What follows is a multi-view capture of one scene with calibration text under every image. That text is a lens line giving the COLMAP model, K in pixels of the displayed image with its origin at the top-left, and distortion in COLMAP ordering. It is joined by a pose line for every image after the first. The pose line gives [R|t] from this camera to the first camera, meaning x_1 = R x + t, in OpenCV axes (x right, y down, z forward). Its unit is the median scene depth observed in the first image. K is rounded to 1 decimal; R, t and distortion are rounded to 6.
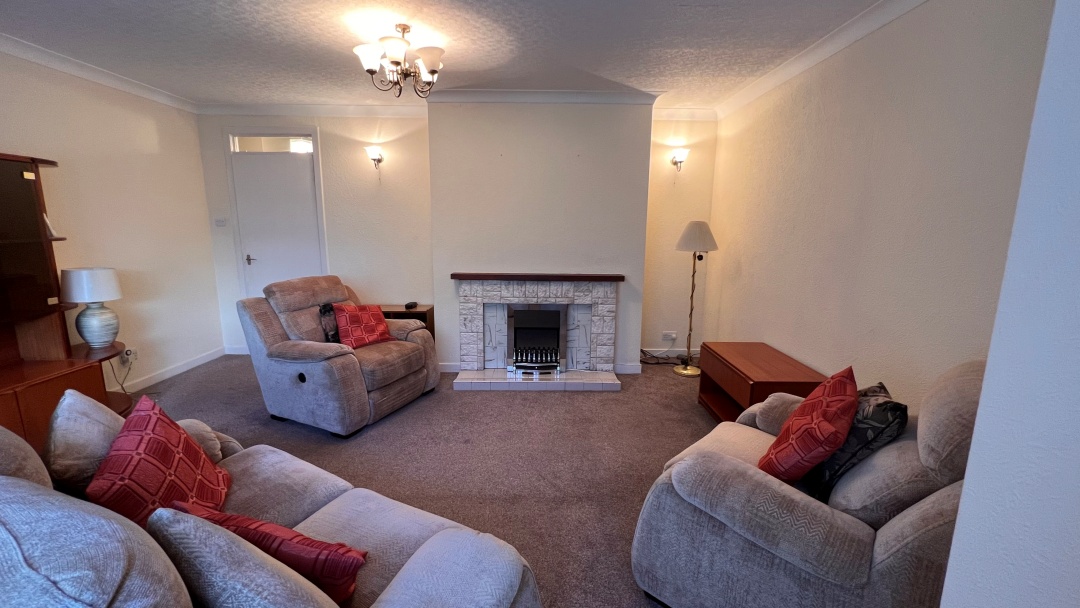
lens RADIAL K [[446.1, 0, 540.4], [0, 446.1, 303.9], [0, 0, 1]] dist [-0.003573, 0.000088]
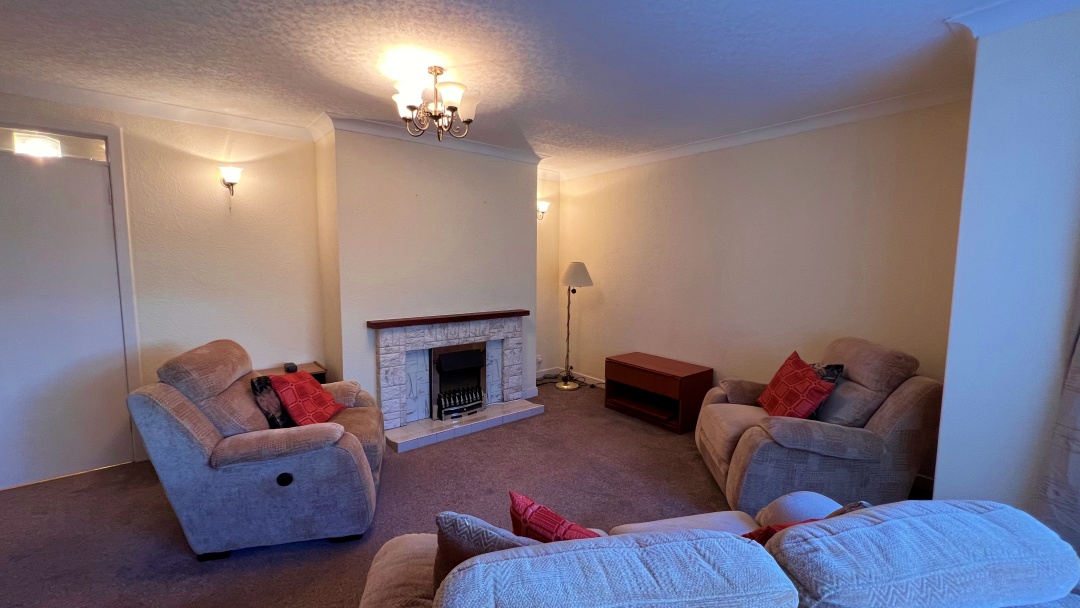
lens RADIAL K [[446.1, 0, 540.6], [0, 446.1, 303.2], [0, 0, 1]] dist [-0.003573, 0.000088]
pose [[0.775538, -0.064751, 0.627972, -0.484409], [0.109692, 0.993417, -0.033036, -0.039579], [-0.621698, 0.094504, 0.777535, 0.103737]]
